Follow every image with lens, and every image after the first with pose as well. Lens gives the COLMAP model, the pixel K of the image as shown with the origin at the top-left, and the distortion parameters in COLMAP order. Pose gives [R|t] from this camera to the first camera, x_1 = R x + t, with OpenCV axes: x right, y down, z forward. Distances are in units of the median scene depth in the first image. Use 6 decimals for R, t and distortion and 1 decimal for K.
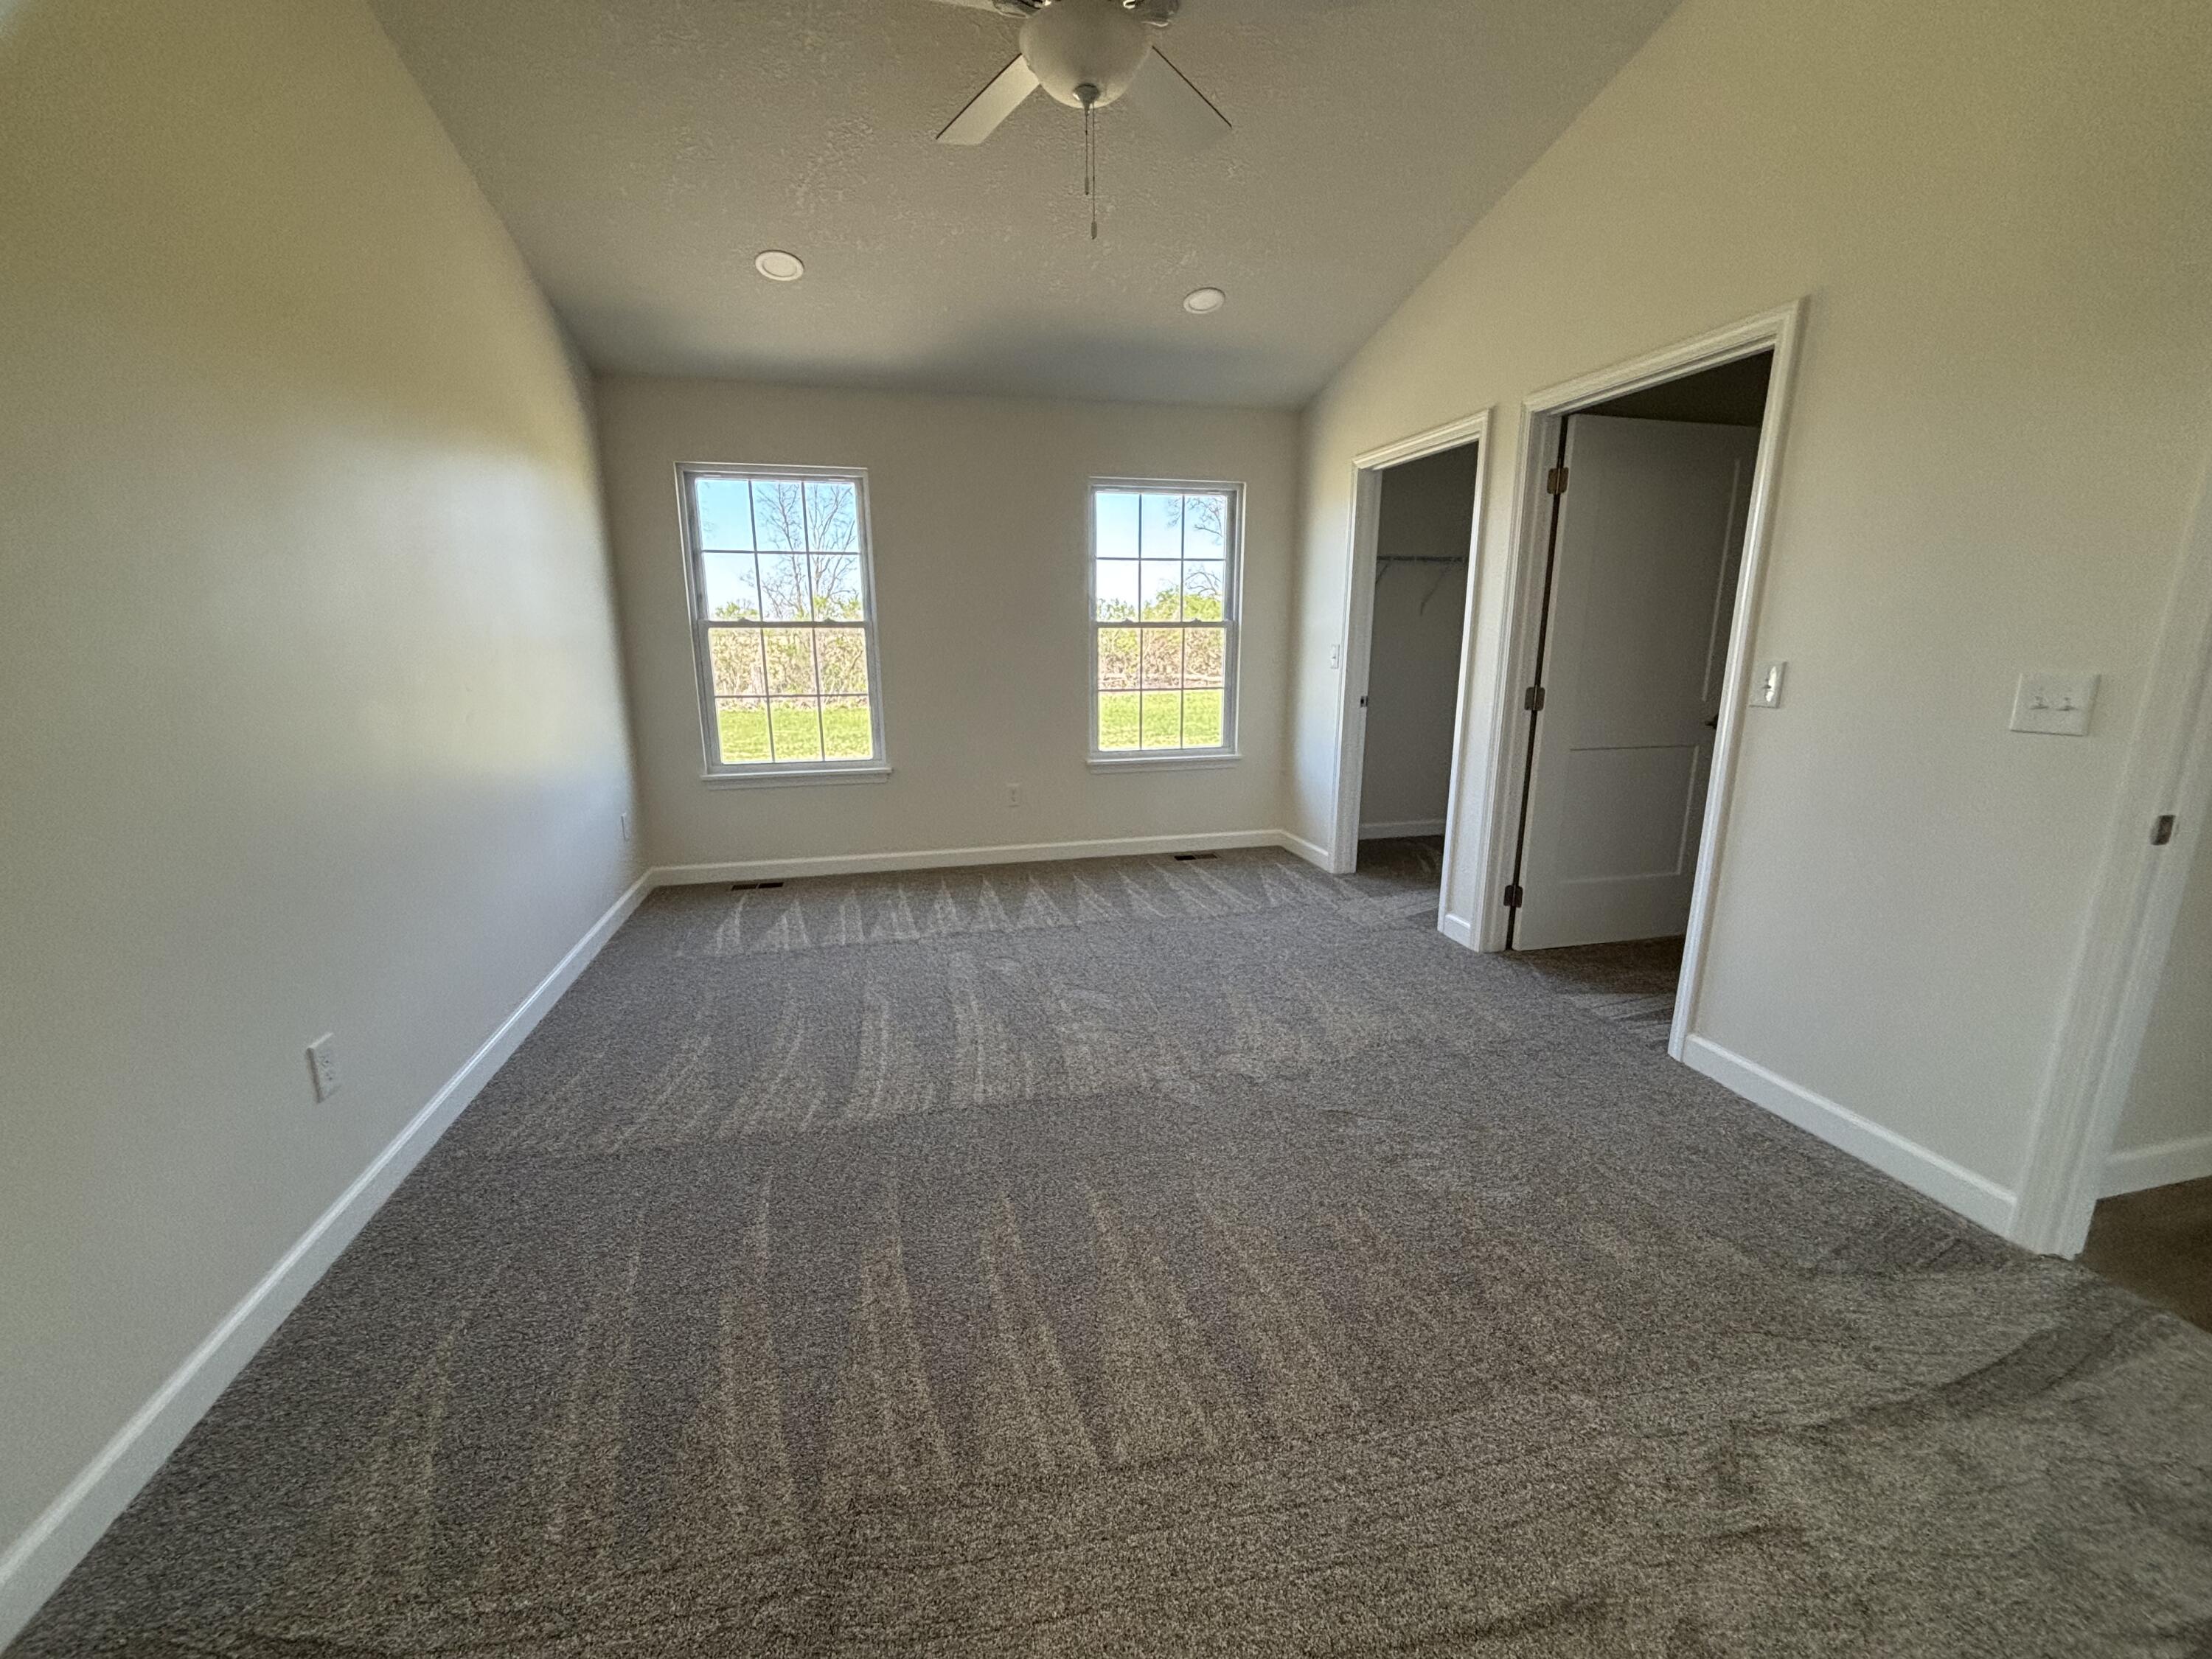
lens RADIAL K [[892.4, 0, 1097.5], [0, 892.4, 834.8], [0, 0, 1]] dist [0.002106, -0.000238]
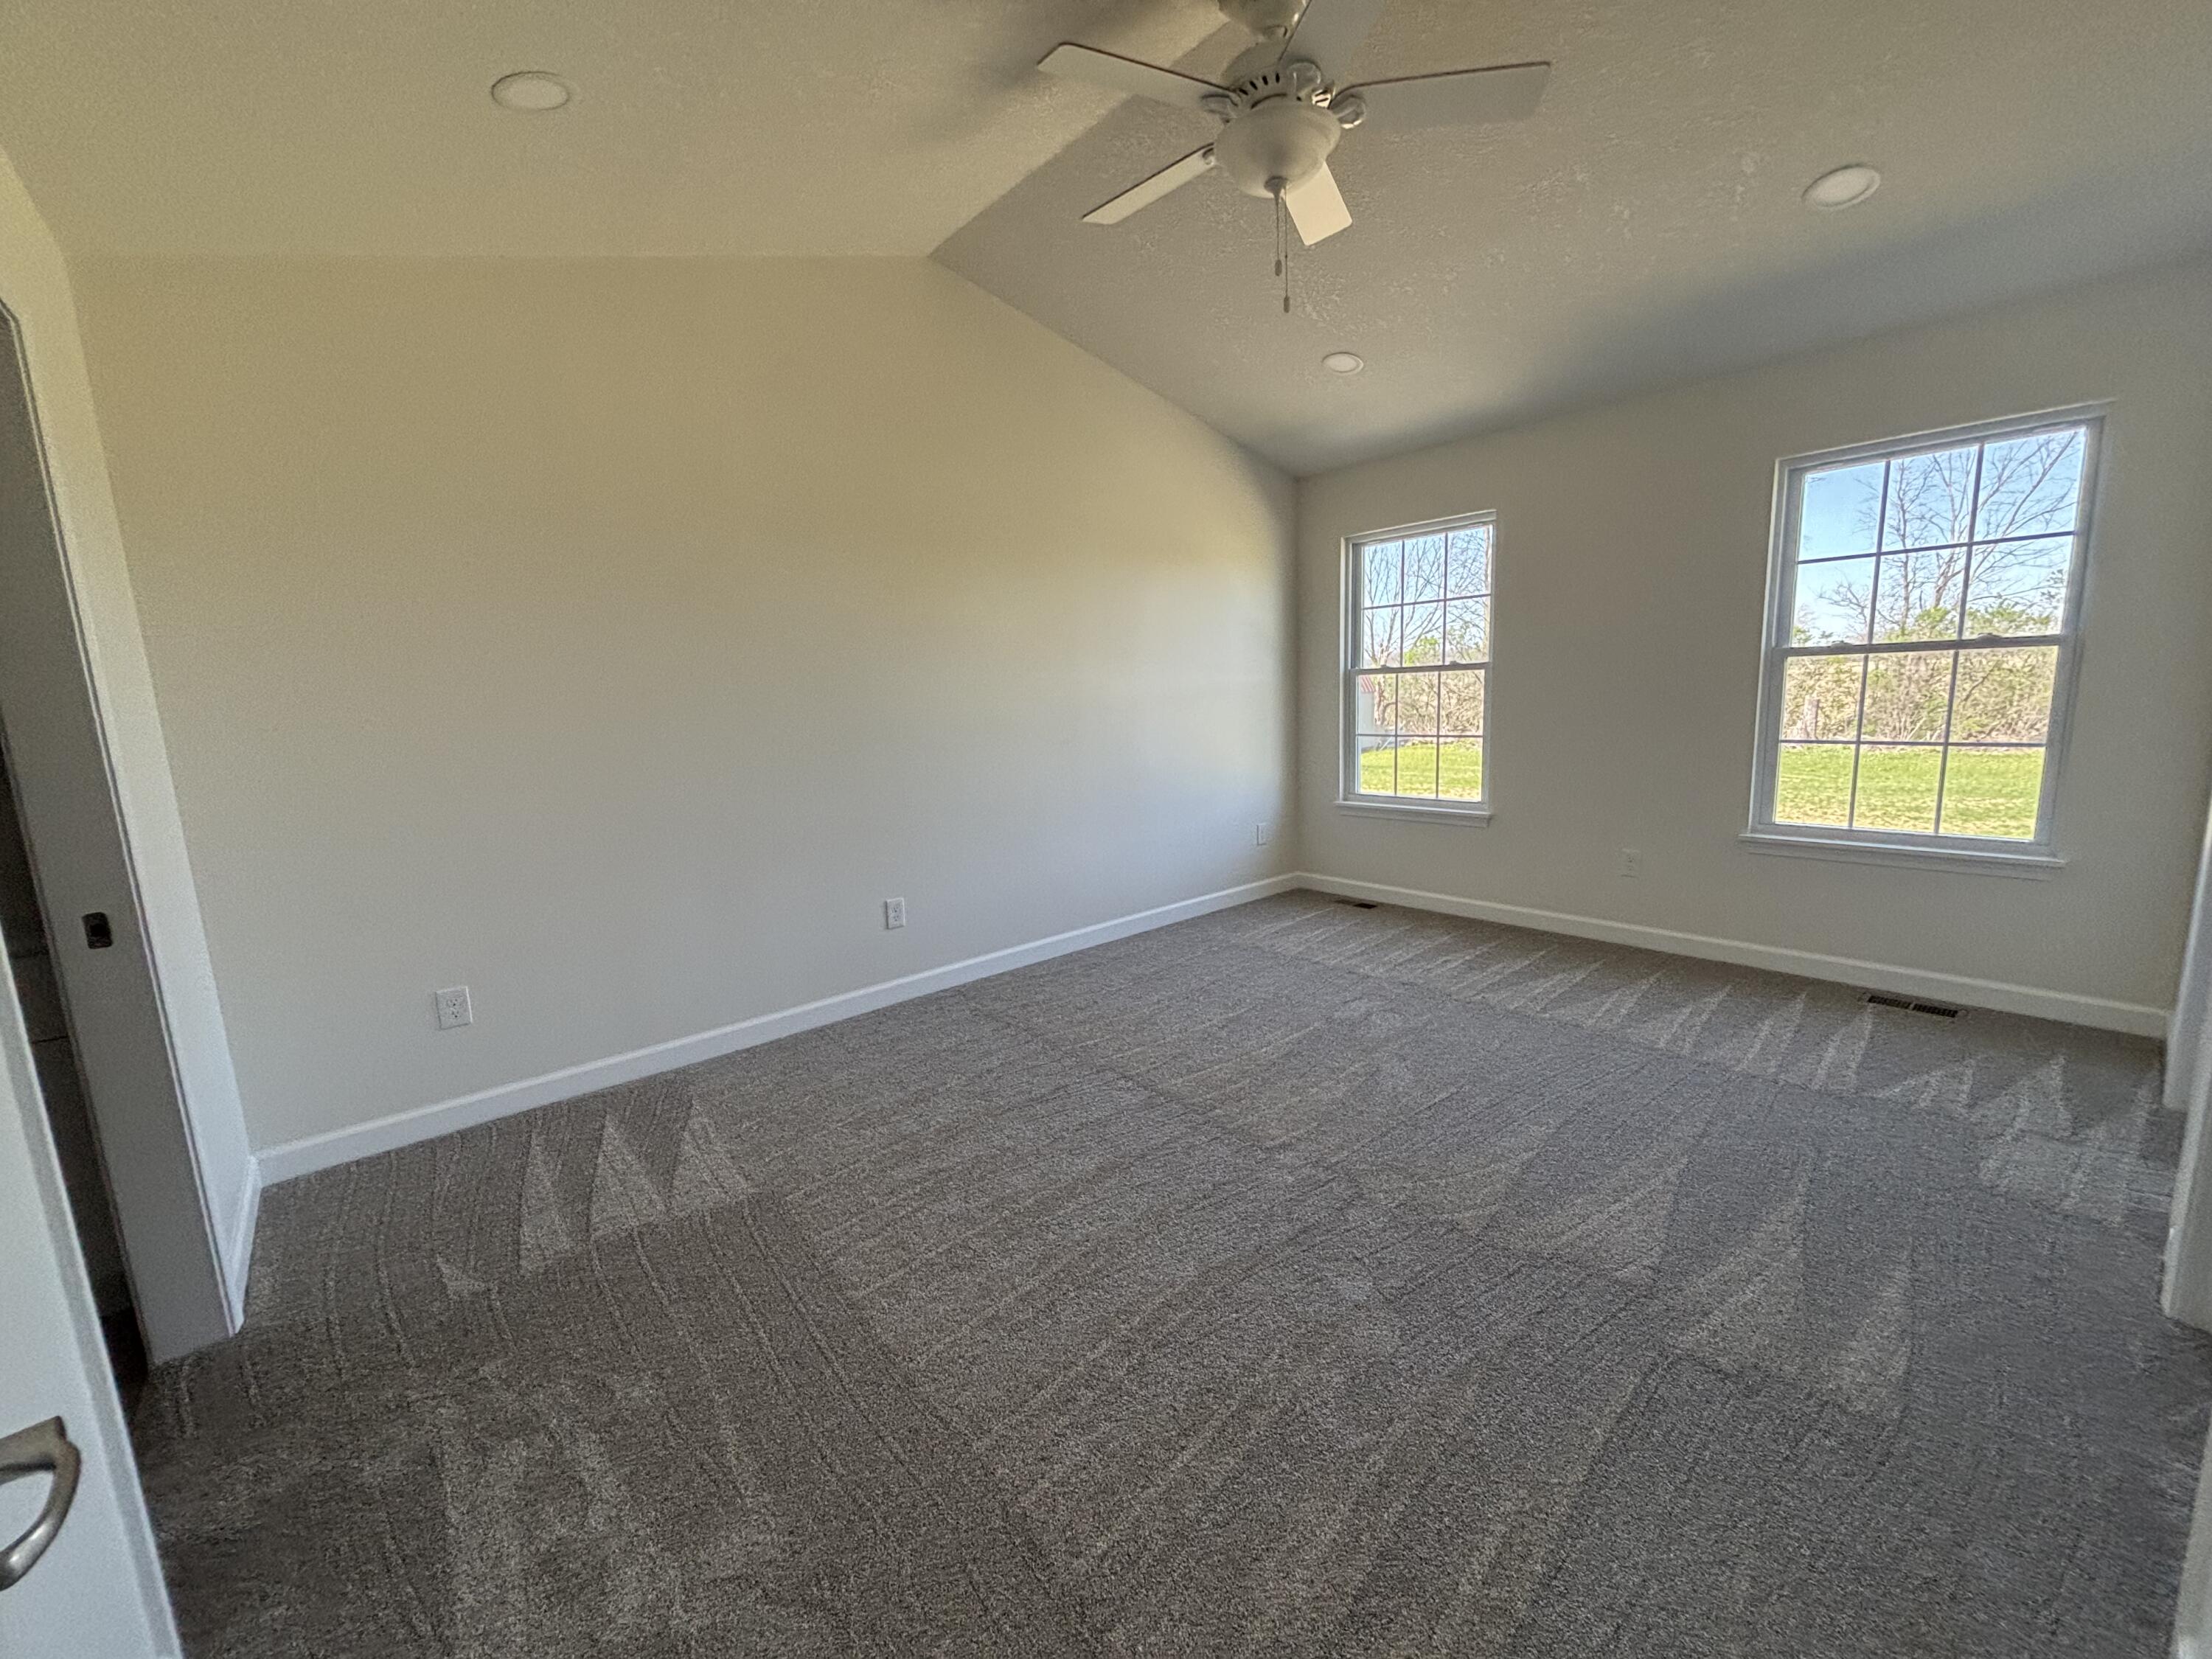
lens RADIAL K [[892.4, 0, 1095.5], [0, 892.4, 825.4], [0, 0, 1]] dist [0.002106, -0.000238]
pose [[0.444204, 0.121720, -0.887619, 0.454536], [-0.162626, 0.985224, 0.053720, -0.047254], [0.881043, 0.120487, 0.457435, 0.199867]]
